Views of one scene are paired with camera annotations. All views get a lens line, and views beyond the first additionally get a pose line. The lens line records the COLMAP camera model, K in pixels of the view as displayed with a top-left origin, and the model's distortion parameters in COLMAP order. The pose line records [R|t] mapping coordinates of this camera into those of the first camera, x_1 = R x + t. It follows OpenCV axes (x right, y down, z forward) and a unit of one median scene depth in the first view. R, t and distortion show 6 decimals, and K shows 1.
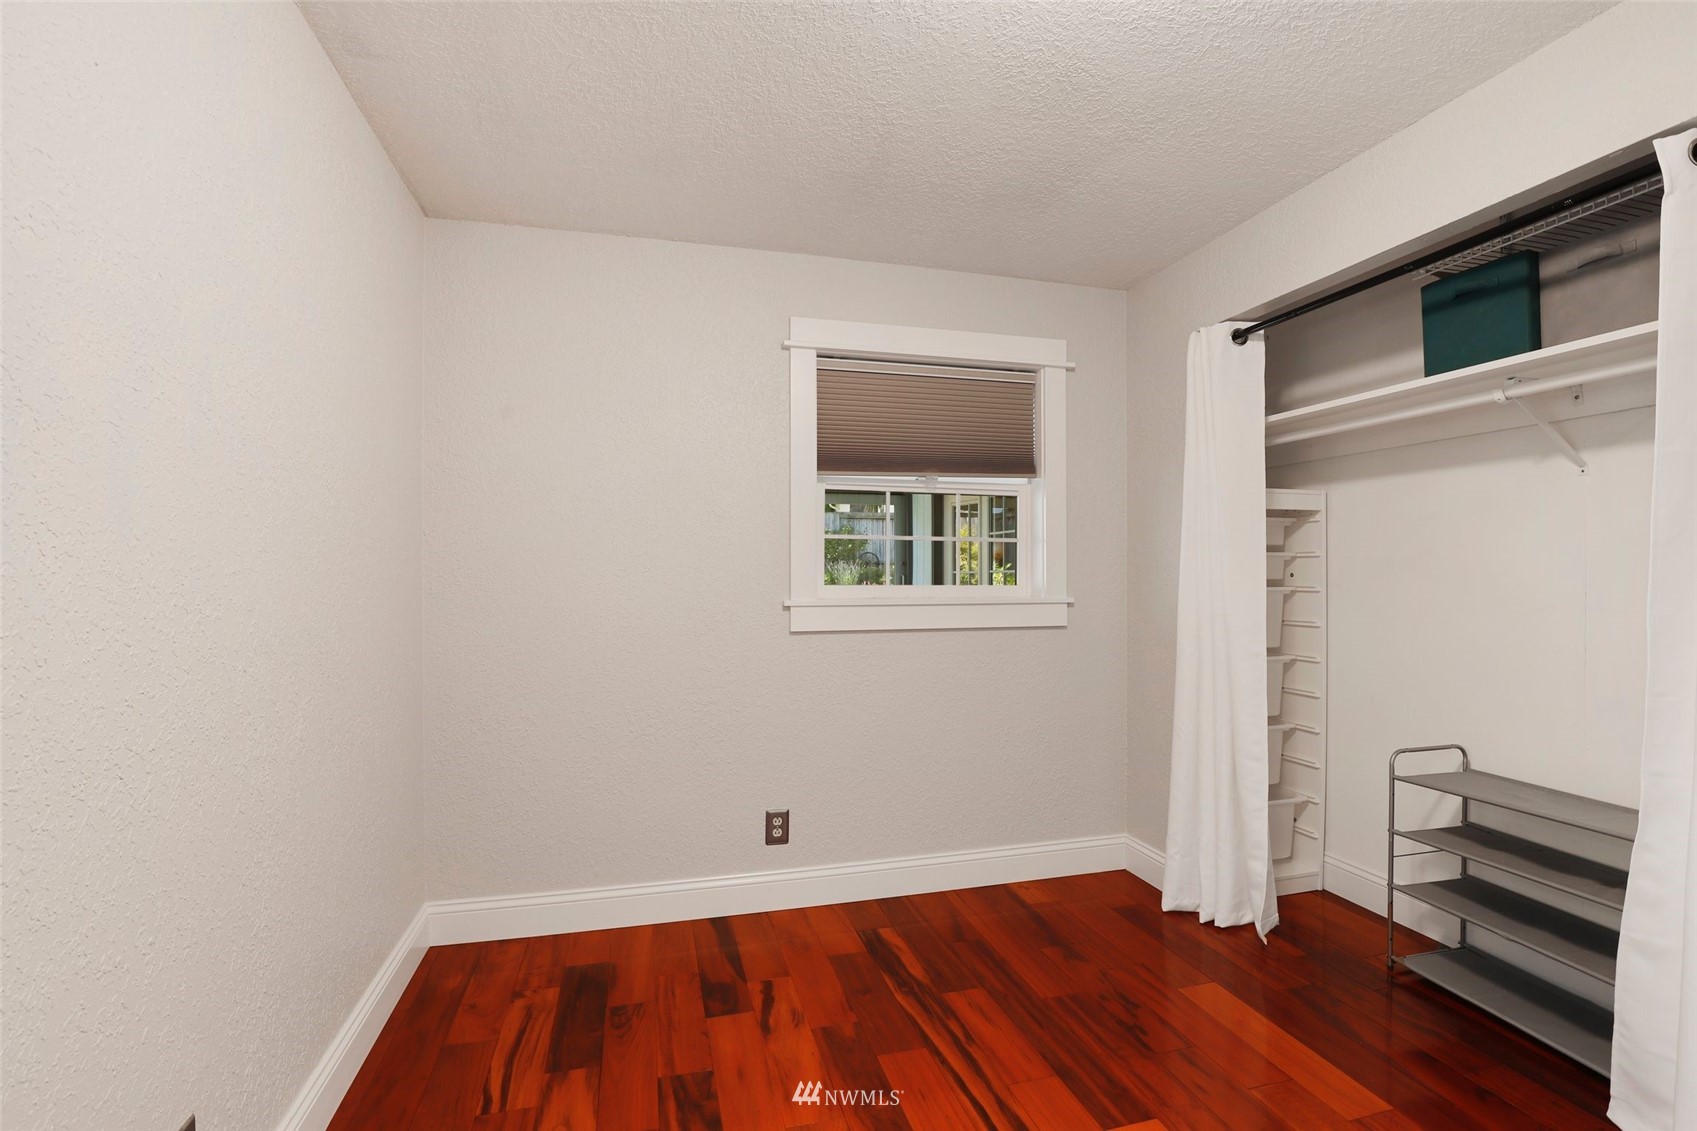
lens RADIAL K [[780.8, 0, 866.6], [0, 780.8, 568.6], [0, 0, 1]] dist [-0.041973, 0.019994]
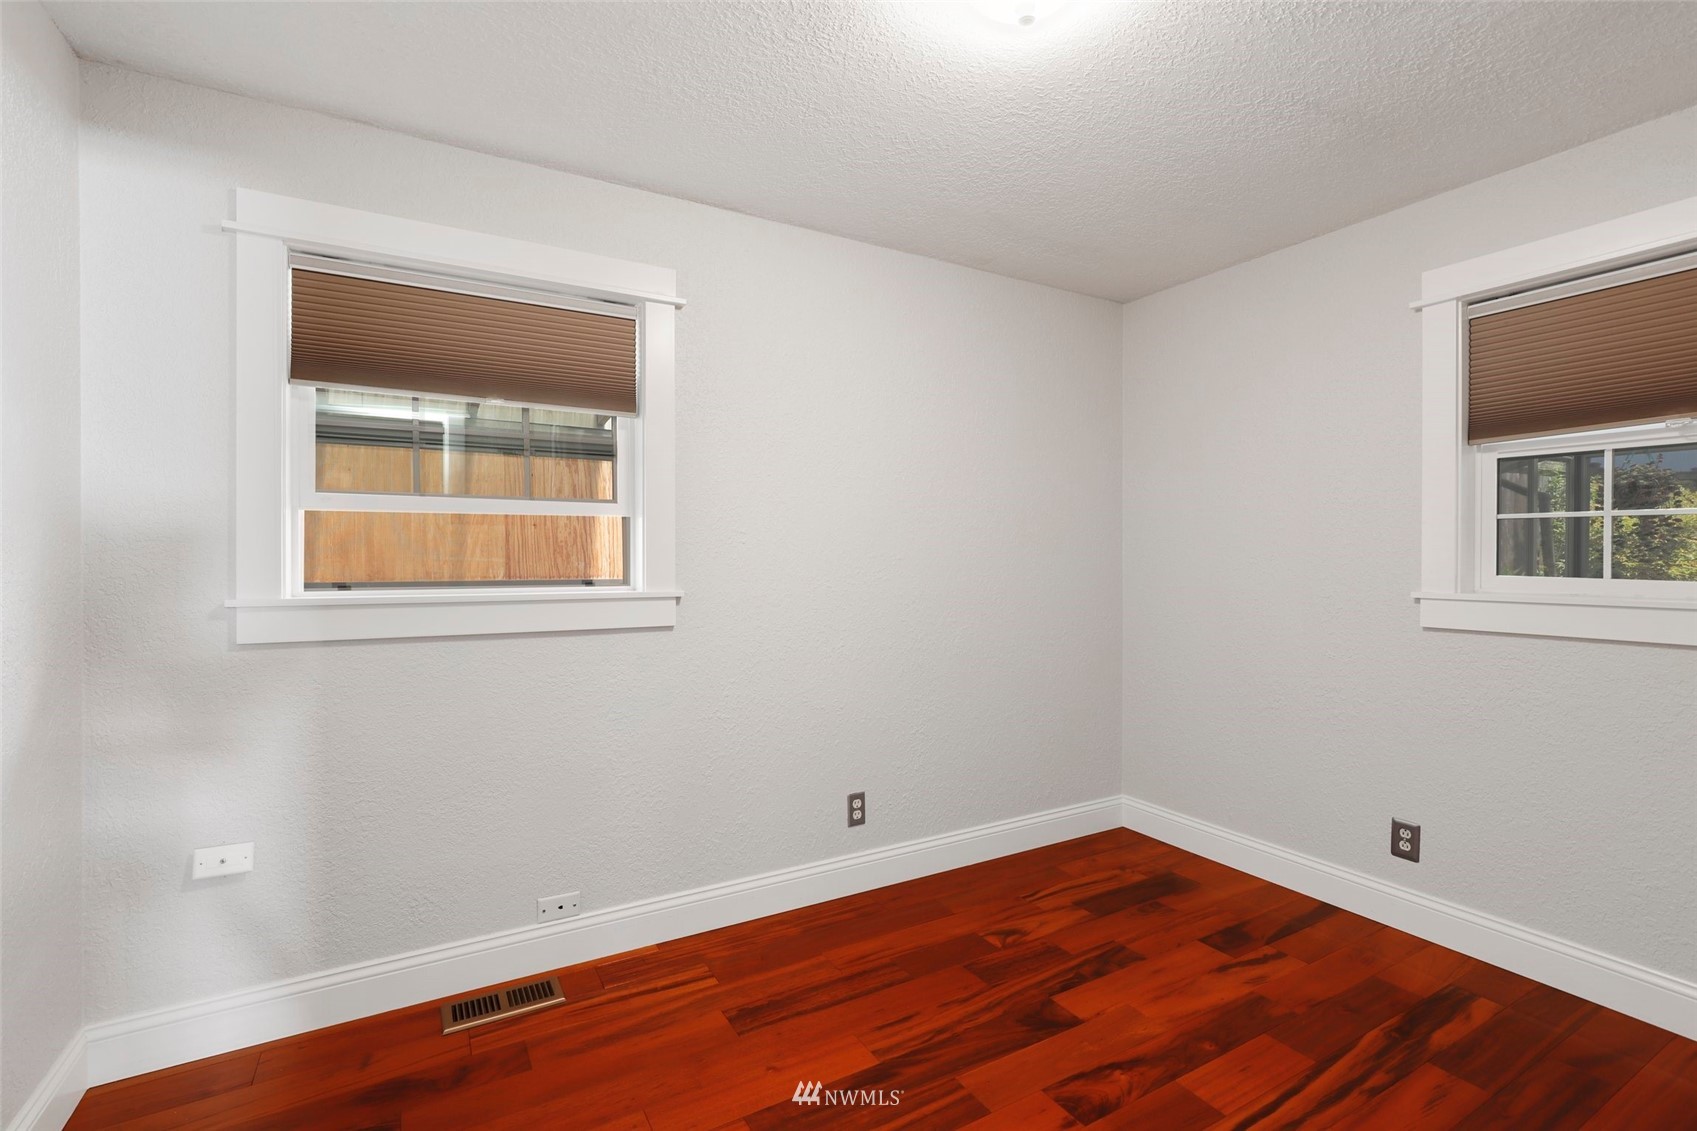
lens RADIAL K [[780.8, 0, 866.6], [0, 780.8, 568.6], [0, 0, 1]] dist [-0.041973, 0.019994]
pose [[0.260692, 0.012184, -0.965345, 0.653452], [0.003737, 0.999900, 0.013629, -0.000109], [0.965415, -0.007161, 0.260620, 0.177098]]
